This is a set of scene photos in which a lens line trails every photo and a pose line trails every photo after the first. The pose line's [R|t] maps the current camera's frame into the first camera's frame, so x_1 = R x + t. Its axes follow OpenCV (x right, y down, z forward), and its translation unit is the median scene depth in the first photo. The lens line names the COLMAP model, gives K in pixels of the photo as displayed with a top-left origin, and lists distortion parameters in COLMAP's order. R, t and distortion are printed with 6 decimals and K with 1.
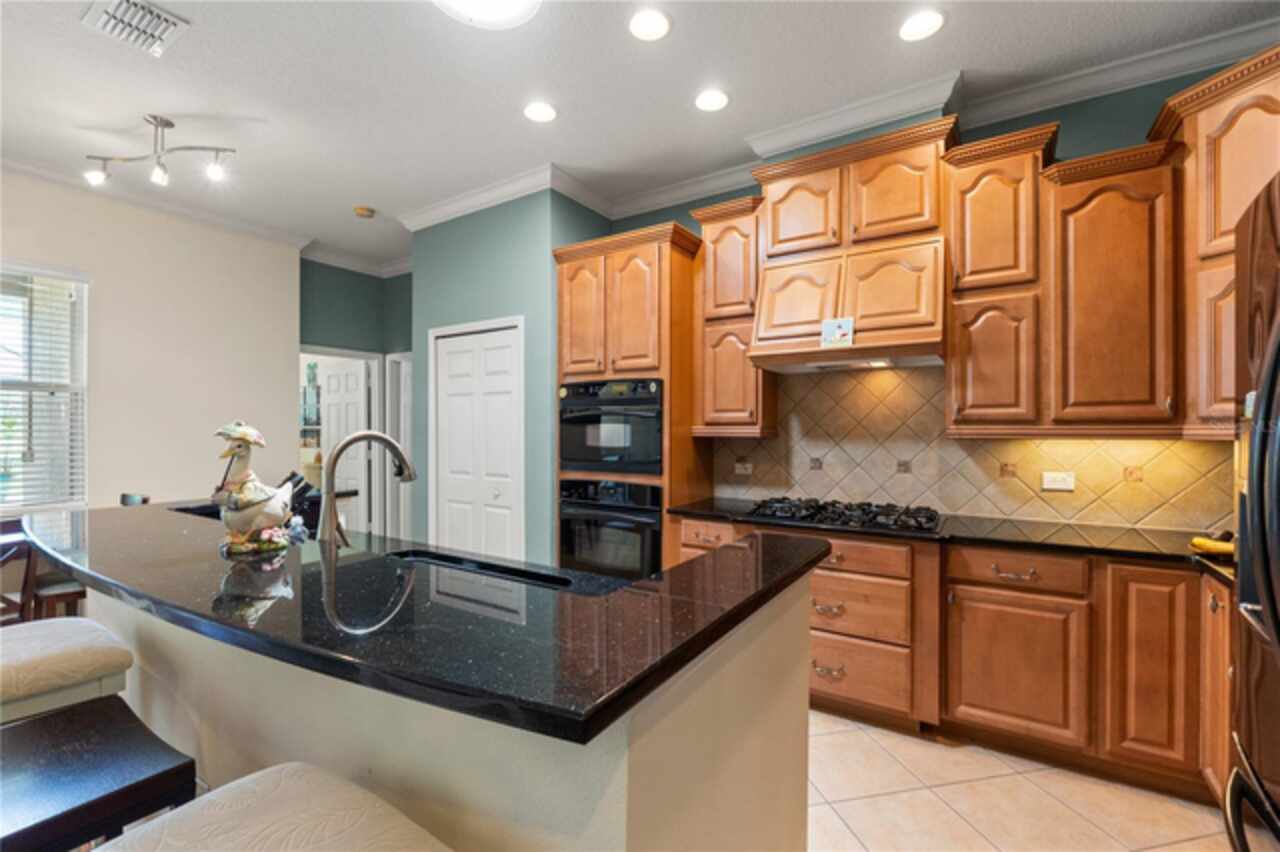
lens RADIAL K [[559.9, 0, 618.9], [0, 559.9, 429.8], [0, 0, 1]] dist [-0.001699, -0.000262]
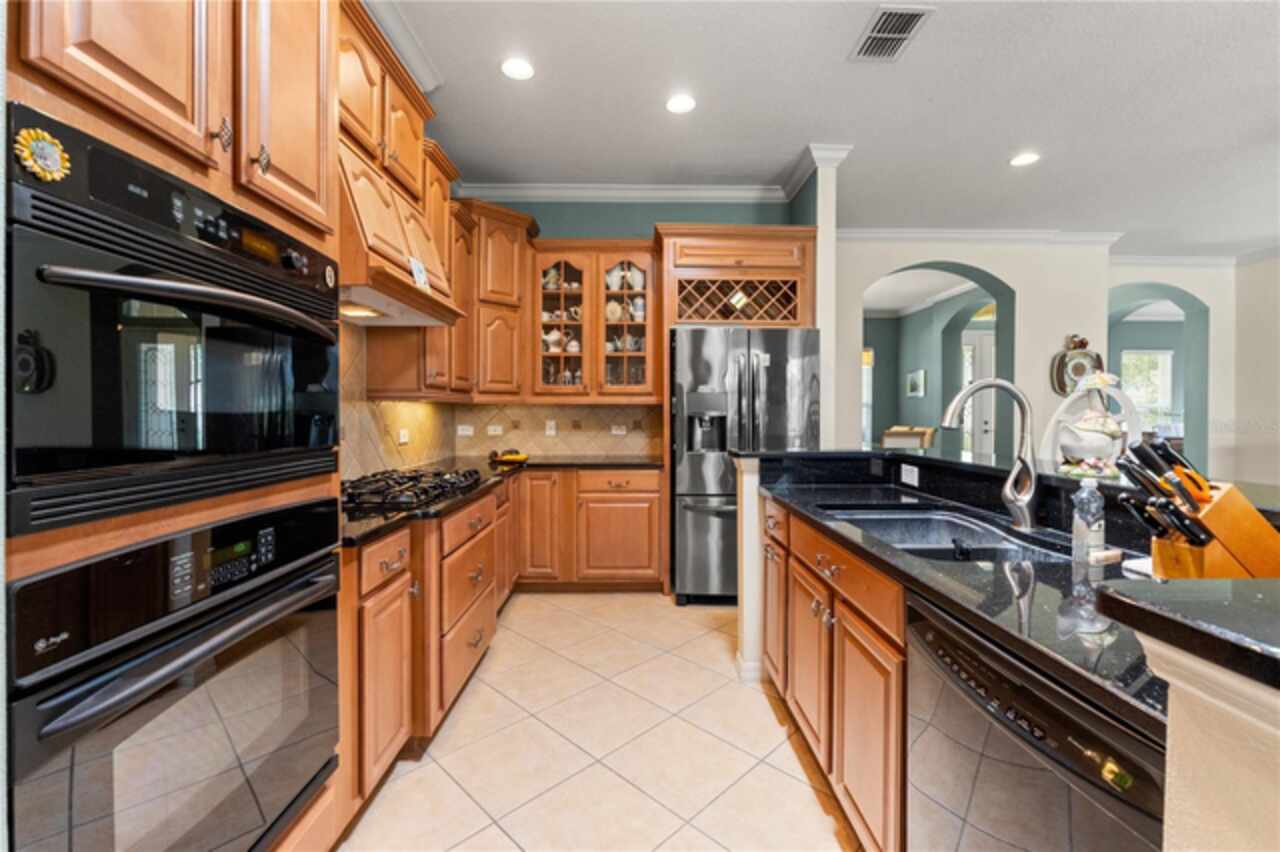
lens RADIAL K [[539.3, 0, 638.2], [0, 539.3, 415.4], [0, 0, 1]] dist [-0.001235, -0.000175]
pose [[-0.566624, -0.005190, 0.823960, -0.428432], [0.001592, 0.999971, 0.007394, 0.030489], [-0.823975, 0.005501, -0.566600, 1.037339]]
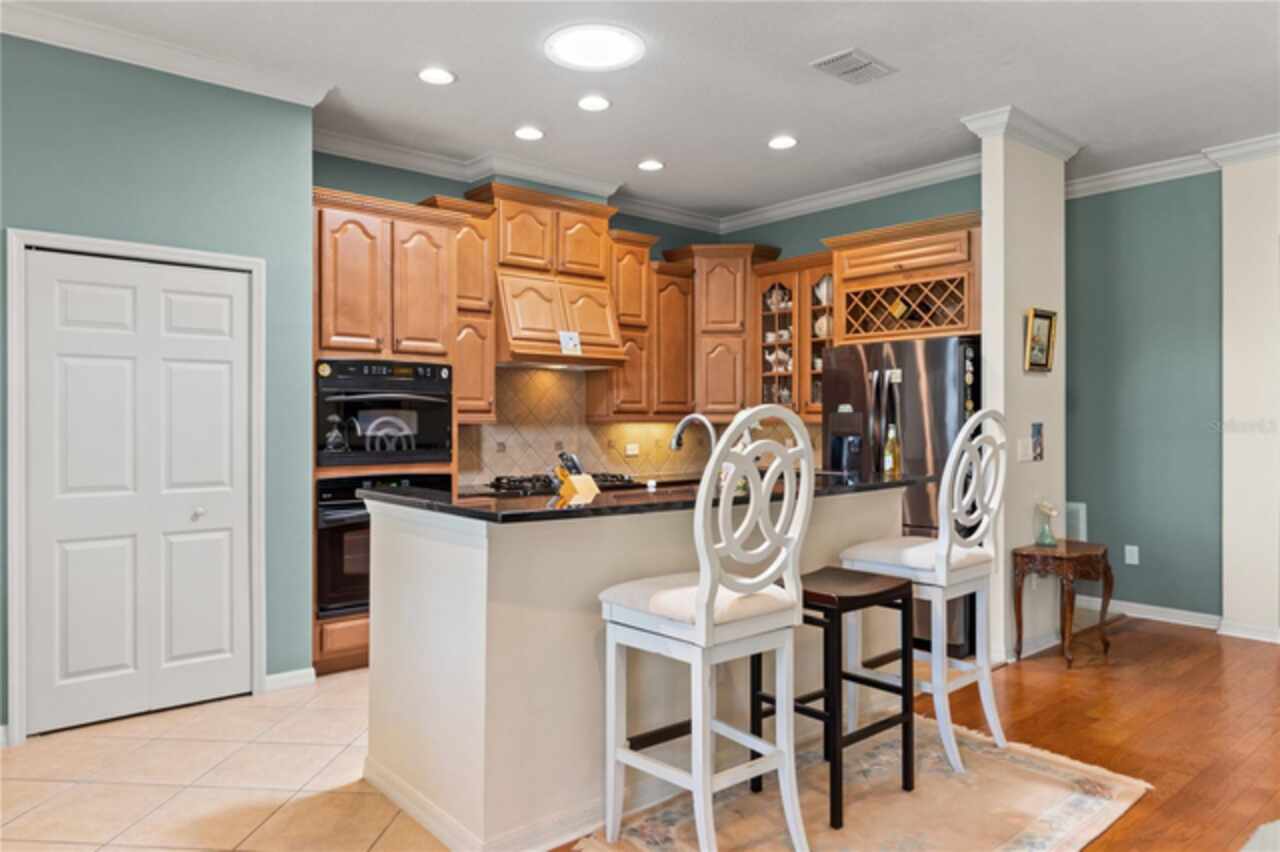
lens RADIAL K [[834.1, 0, 642.1], [0, 834.1, 421.4], [0, 0, 1]] dist [-0.004252, 0.000566]
pose [[0.269891, 0.000549, 0.962891, -1.249347], [0.003663, 0.999992, -0.001597, 0.011662], [-0.962884, 0.003958, 0.269887, 0.270693]]
